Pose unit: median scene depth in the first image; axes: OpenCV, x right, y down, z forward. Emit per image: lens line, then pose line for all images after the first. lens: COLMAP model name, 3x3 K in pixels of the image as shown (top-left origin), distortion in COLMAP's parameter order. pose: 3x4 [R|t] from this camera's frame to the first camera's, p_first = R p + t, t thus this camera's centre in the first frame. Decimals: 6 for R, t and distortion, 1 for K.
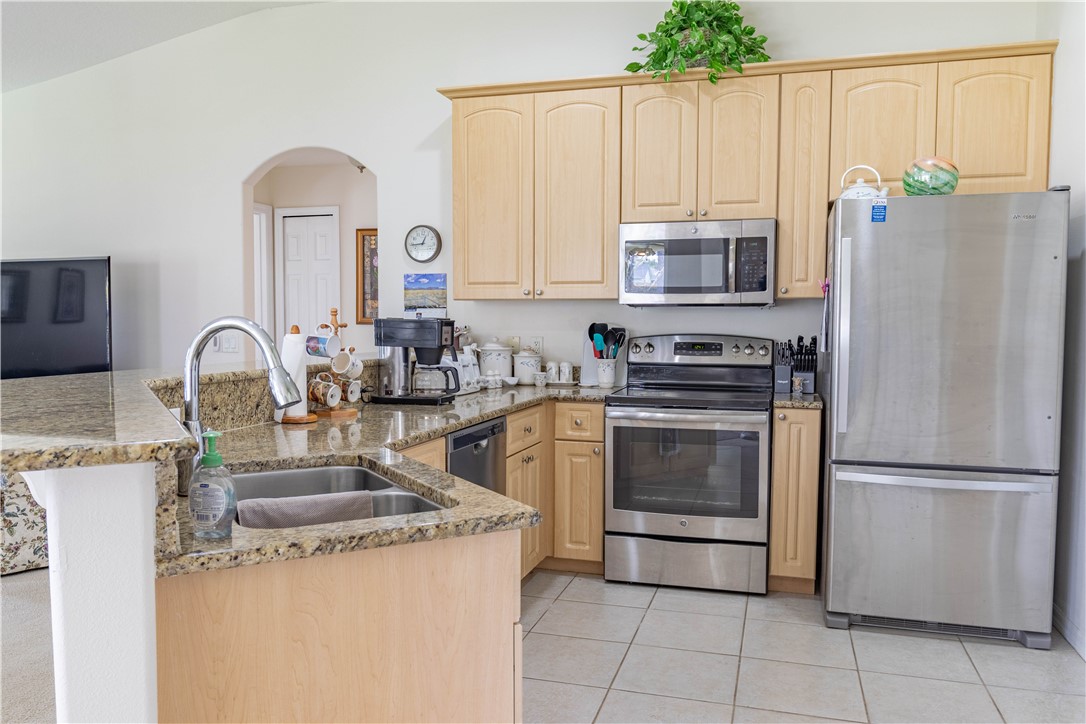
lens RADIAL K [[832.7, 0, 553.7], [0, 832.7, 367.5], [0, 0, 1]] dist [0.007184, -0.007295]
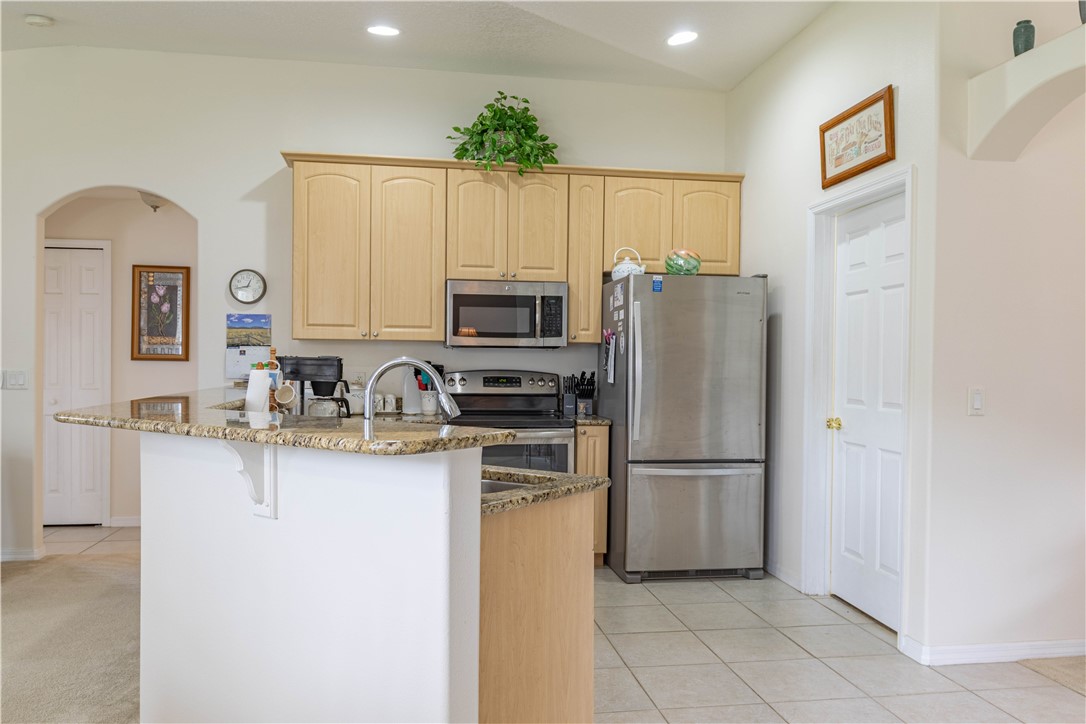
lens RADIAL K [[832.7, 0, 553.7], [0, 832.7, 367.5], [0, 0, 1]] dist [0.007184, -0.007295]
pose [[0.900933, 0.001165, 0.433957, -0.321725], [0.017646, 0.999071, -0.039316, 0.007199], [-0.433599, 0.043079, 0.900075, -0.168780]]
